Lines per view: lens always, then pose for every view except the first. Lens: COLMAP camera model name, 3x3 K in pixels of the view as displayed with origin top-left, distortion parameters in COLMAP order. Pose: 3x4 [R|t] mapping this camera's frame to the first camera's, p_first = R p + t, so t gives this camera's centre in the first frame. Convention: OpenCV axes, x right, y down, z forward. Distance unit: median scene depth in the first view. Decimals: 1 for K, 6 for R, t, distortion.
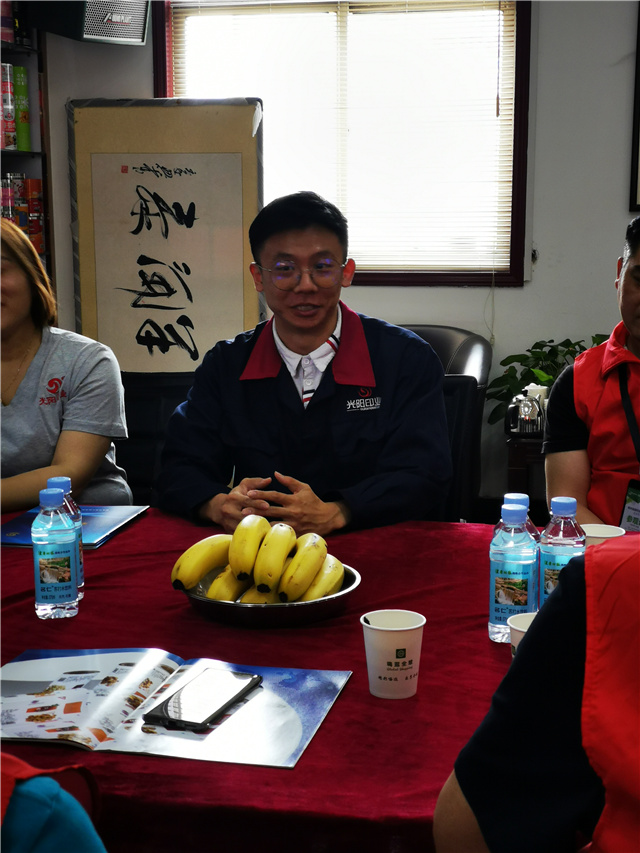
lens RADIAL K [[1319.3, 0, 323.6], [0, 1319.3, 418.7], [0, 0, 1]] dist [0.107263, 0.000000]
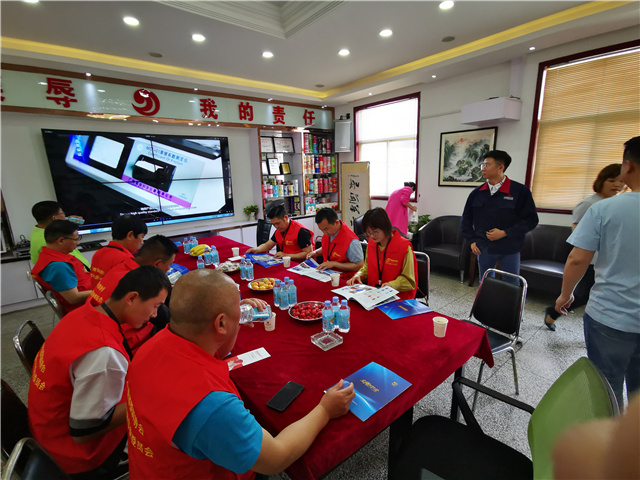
lens RADIAL K [[319.8, 0, 320.8], [0, 319.8, 241.8], [0, 0, 1]] dist [0.004821, 0.000537]
pose [[0.788329, 0.117409, -0.603947, 1.817219], [-0.072366, 0.992504, 0.098486, -0.166524], [0.610983, -0.033934, 0.790916, -0.152654]]
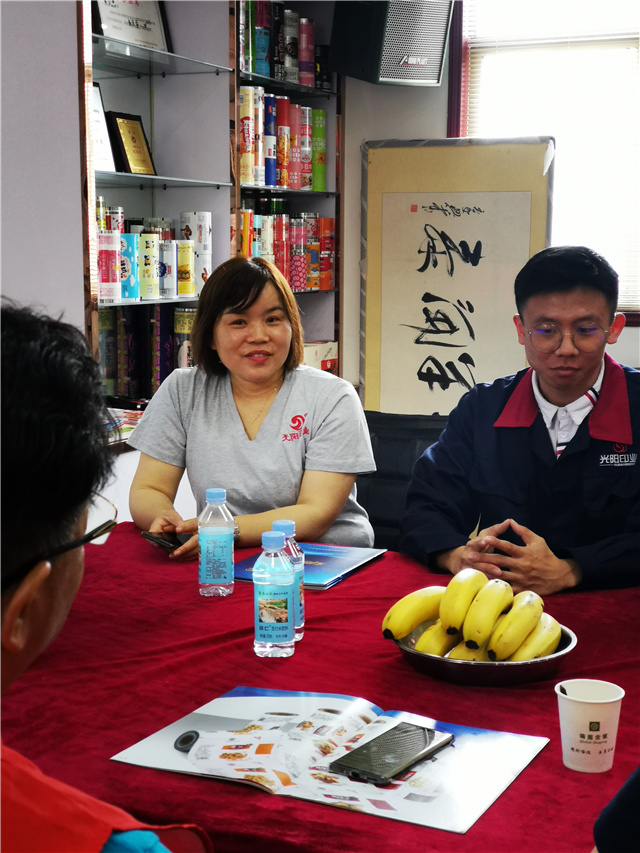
lens RADIAL K [[1319.3, 0, 317.5], [0, 1319.3, 434.8], [0, 0, 1]] dist [0.107263, 0.000000]
pose [[0.976109, 0.042556, -0.213073, 0.002574], [-0.045986, 0.998880, -0.011166, -0.000748], [0.212359, 0.020698, 0.976973, -0.000324]]
